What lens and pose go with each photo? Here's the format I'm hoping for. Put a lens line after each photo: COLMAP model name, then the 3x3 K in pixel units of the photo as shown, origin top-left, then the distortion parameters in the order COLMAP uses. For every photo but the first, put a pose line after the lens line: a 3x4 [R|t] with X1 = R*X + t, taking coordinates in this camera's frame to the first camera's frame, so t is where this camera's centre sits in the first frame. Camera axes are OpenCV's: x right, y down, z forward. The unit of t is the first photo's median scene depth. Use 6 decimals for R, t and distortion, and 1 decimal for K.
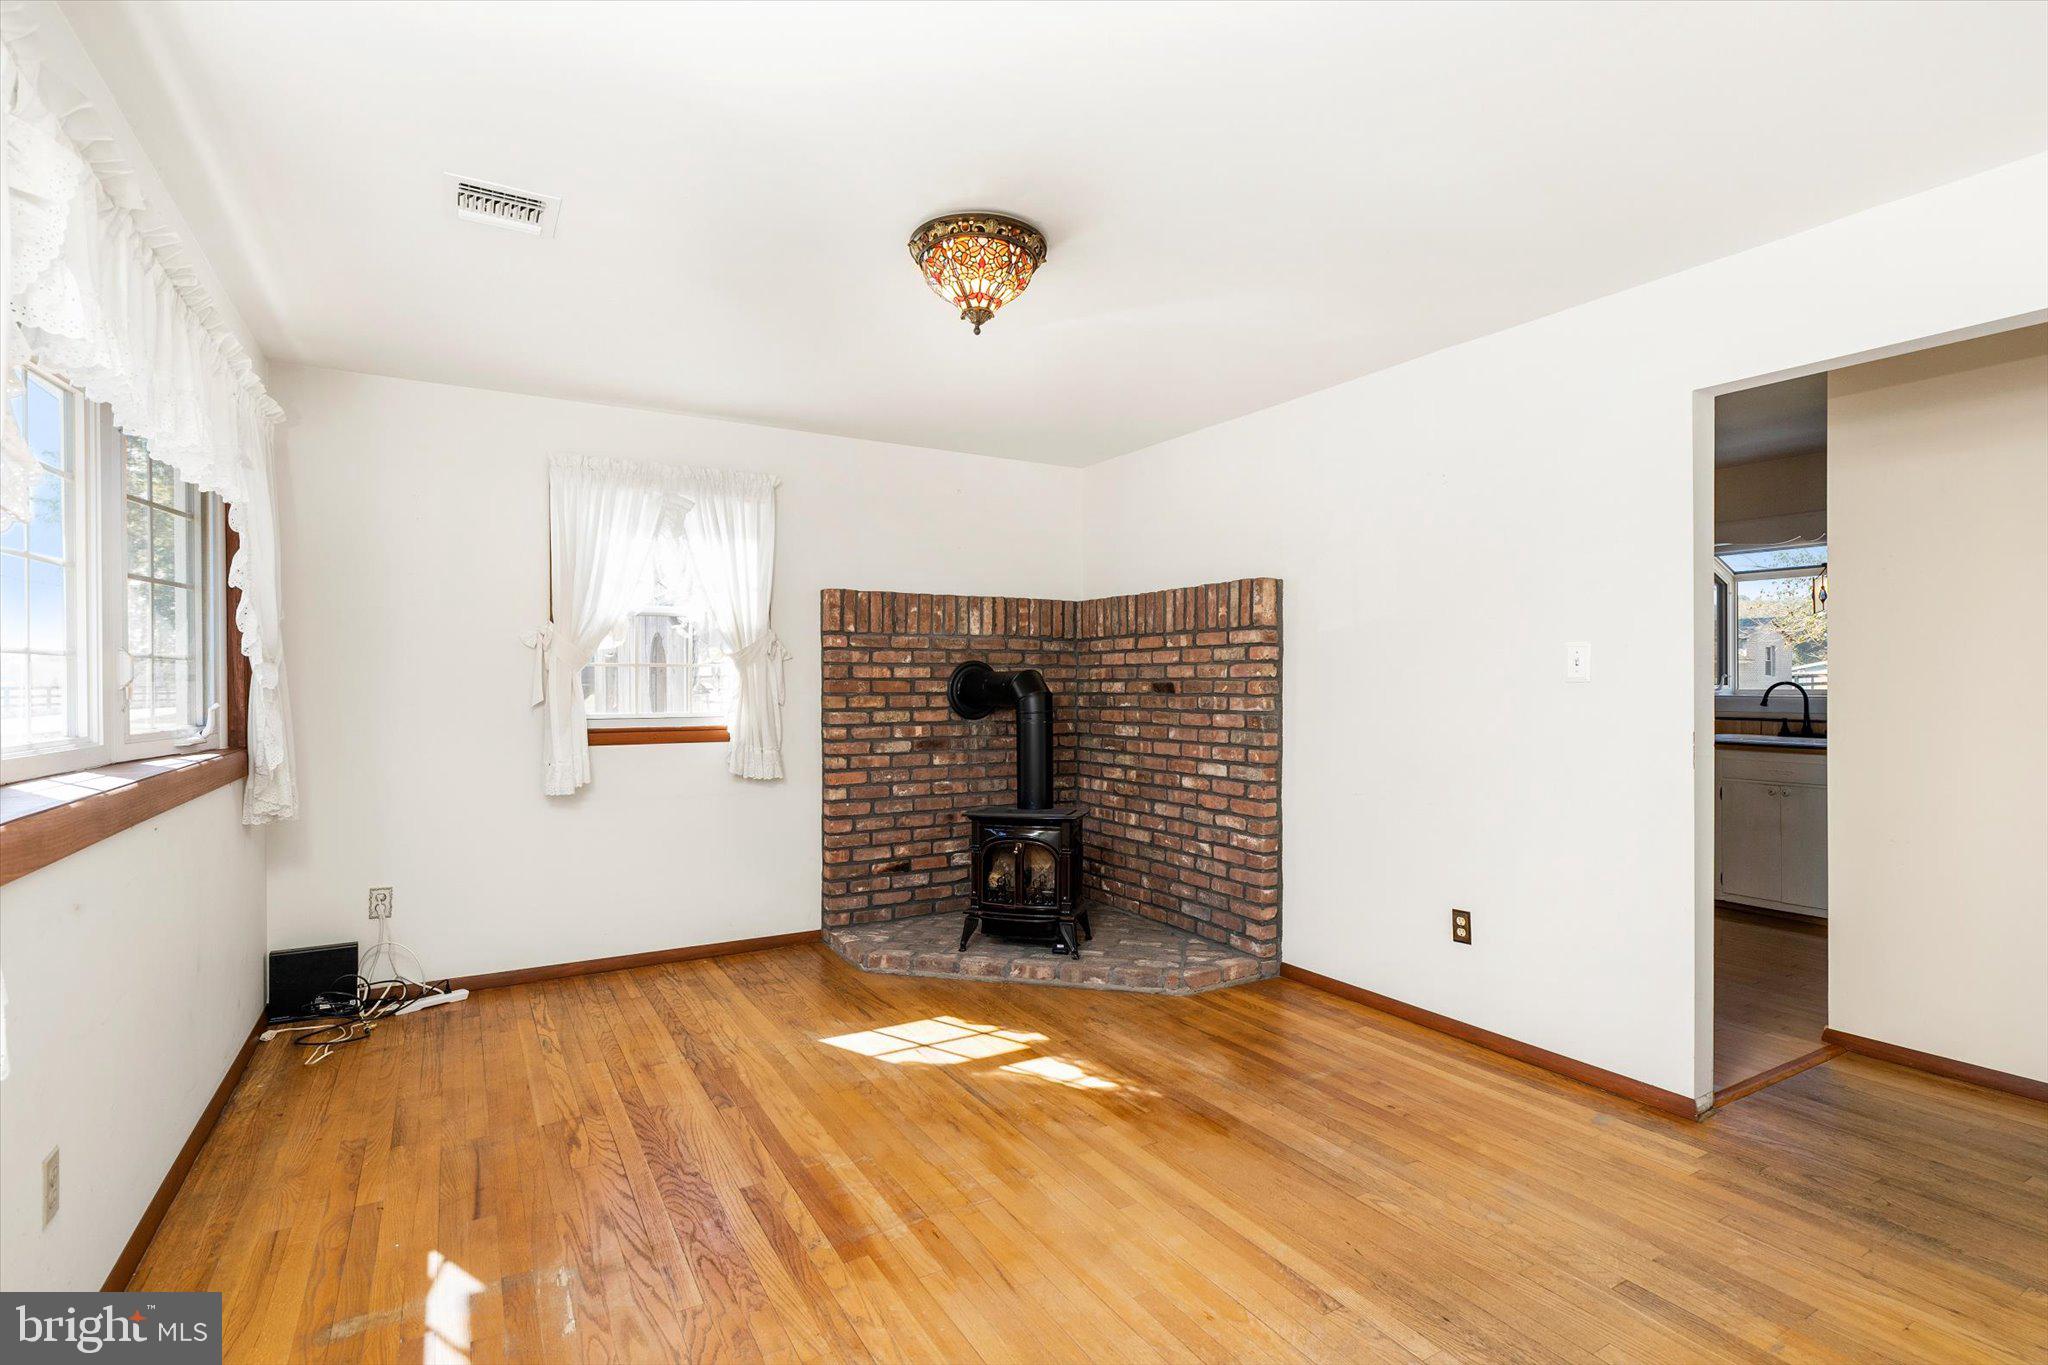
lens RADIAL K [[978.1, 0, 1024.0], [0, 978.1, 682.5], [0, 0, 1]] dist [0.001309, 0.000535]
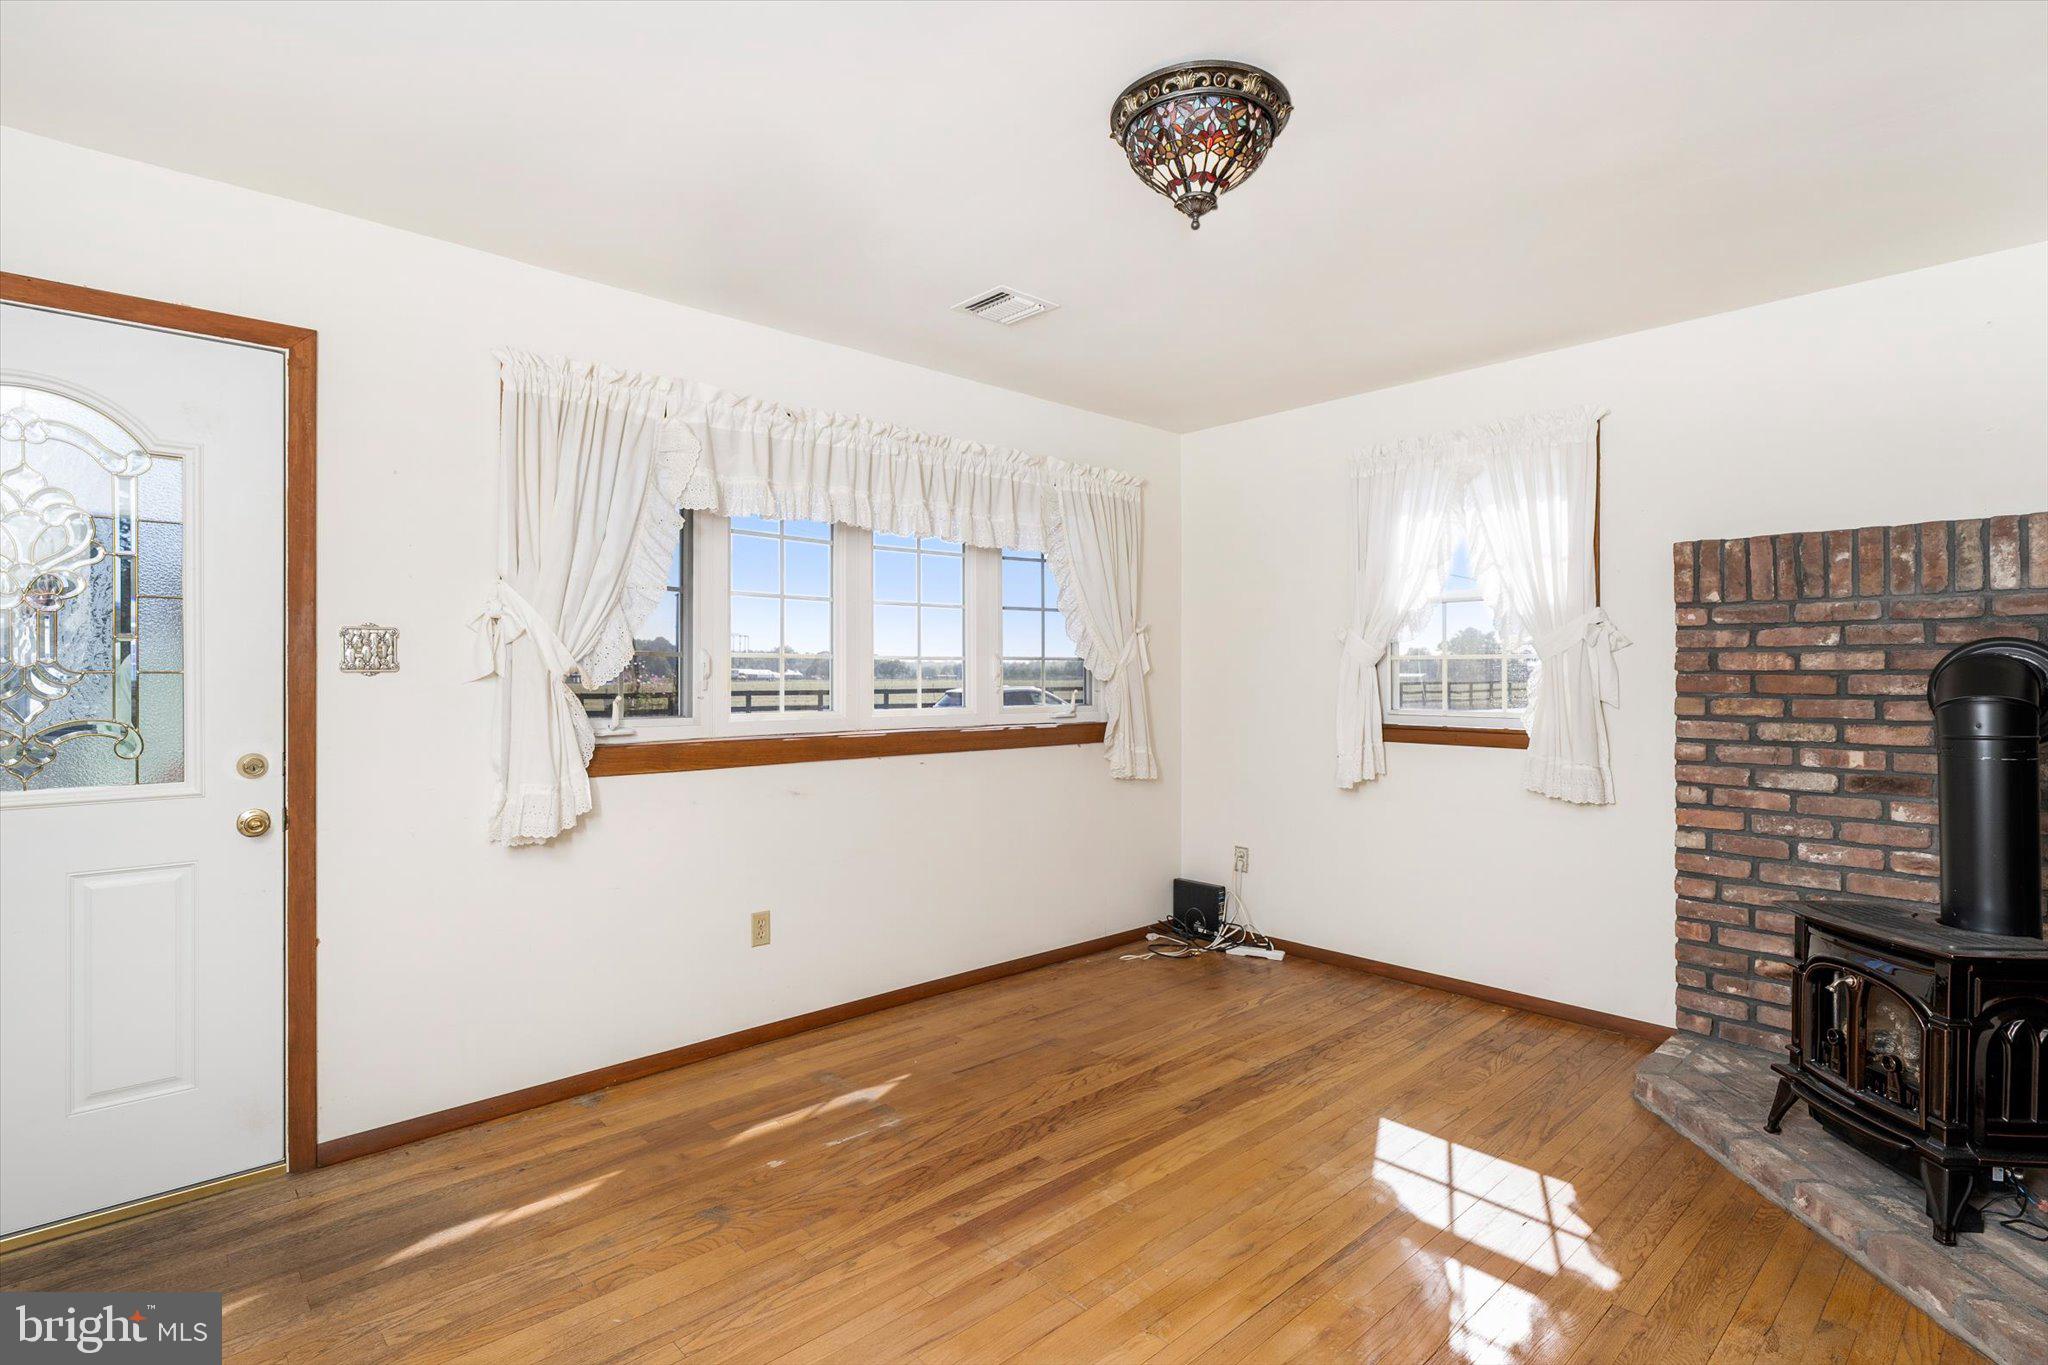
lens RADIAL K [[991.3, 0, 1023.8], [0, 991.3, 672.4], [0, 0, 1]] dist [-0.000670, 0.000188]
pose [[0.212304, -0.001397, -0.977203, 0.390161], [-0.002505, 0.999995, -0.001974, -0.000940], [0.977201, 0.002867, 0.212299, 0.393670]]
